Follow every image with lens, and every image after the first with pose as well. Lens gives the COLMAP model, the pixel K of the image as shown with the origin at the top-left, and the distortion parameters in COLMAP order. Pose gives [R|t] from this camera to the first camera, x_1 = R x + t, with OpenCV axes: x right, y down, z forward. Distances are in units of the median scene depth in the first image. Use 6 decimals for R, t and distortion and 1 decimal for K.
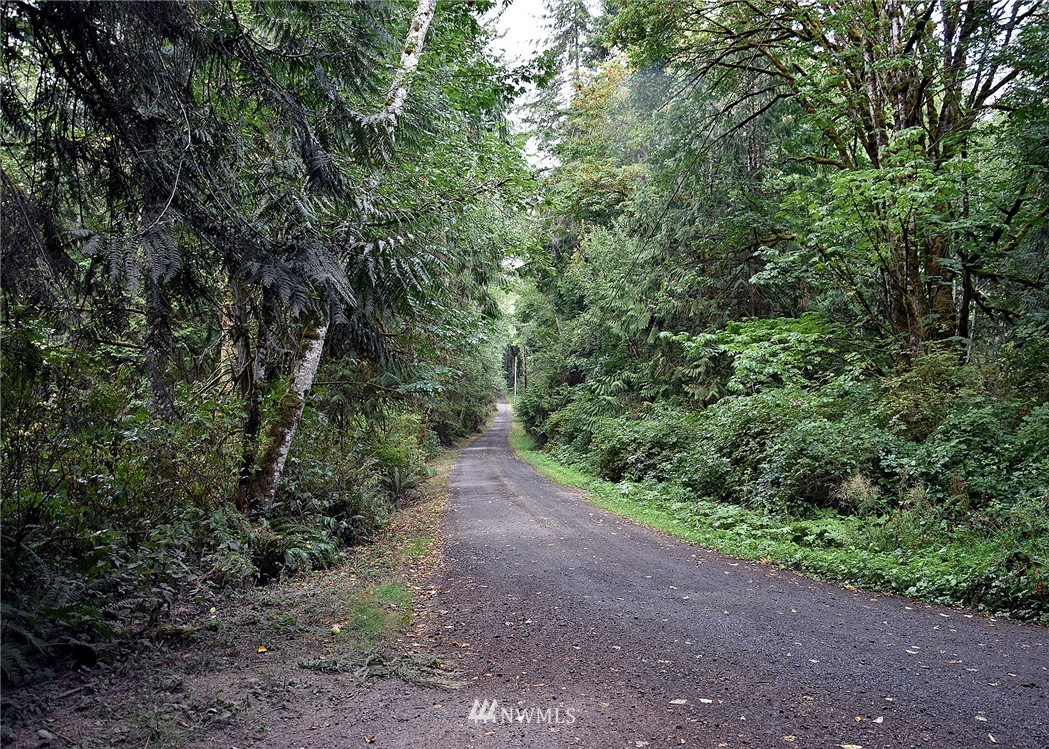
lens RADIAL K [[891.3, 0, 570.4], [0, 891.3, 401.9], [0, 0, 1]] dist [-0.185254, 0.135904]
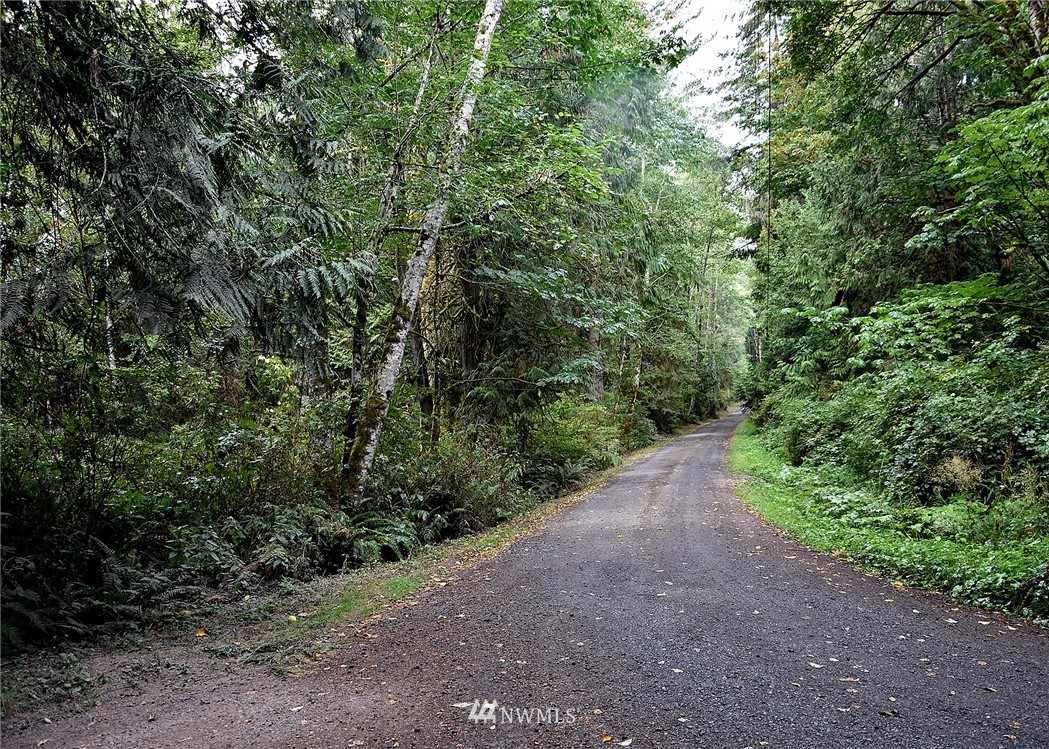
lens RADIAL K [[891.3, 0, 570.4], [0, 891.3, 401.9], [0, 0, 1]] dist [-0.185254, 0.135904]
pose [[0.952595, -0.045532, -0.300816, 0.153095], [0.050236, 0.998706, 0.007918, 0.001464], [0.300067, -0.022655, 0.953649, 0.033492]]
